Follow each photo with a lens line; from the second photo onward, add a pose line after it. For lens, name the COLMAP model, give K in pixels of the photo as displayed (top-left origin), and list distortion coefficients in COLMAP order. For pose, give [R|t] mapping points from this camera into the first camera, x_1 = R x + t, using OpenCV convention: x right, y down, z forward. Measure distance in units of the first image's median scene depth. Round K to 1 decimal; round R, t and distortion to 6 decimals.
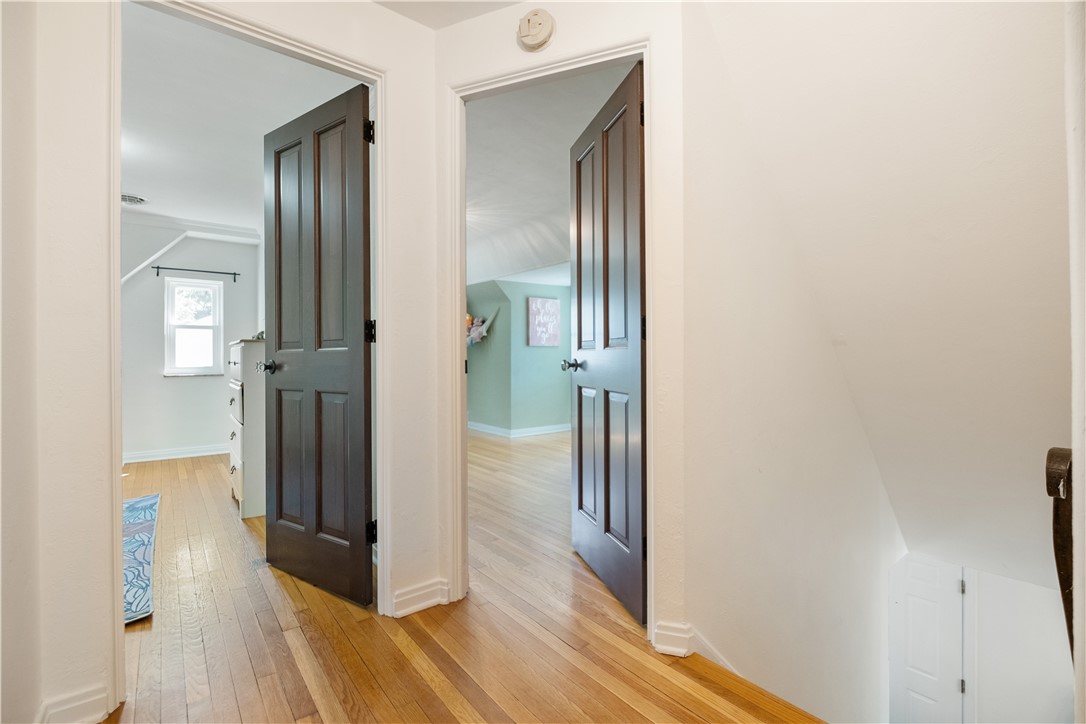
lens RADIAL K [[479.5, 0, 545.8], [0, 479.5, 367.7], [0, 0, 1]] dist [0.001430, -0.007113]
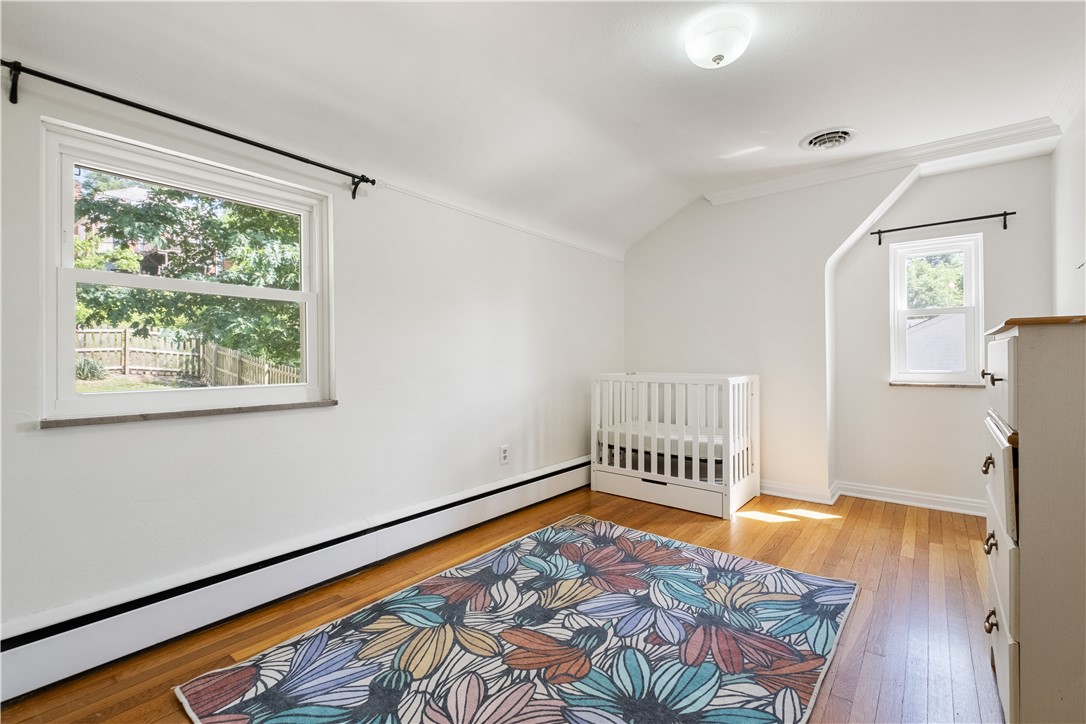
lens RADIAL K [[476.6, 0, 545.0], [0, 476.6, 356.0], [0, 0, 1]] dist [-0.004010, -0.000849]
pose [[0.211679, -0.007369, -0.977312, -0.234222], [-0.004696, 0.999952, -0.008556, -0.017320], [0.977328, 0.006401, 0.211634, 0.378921]]
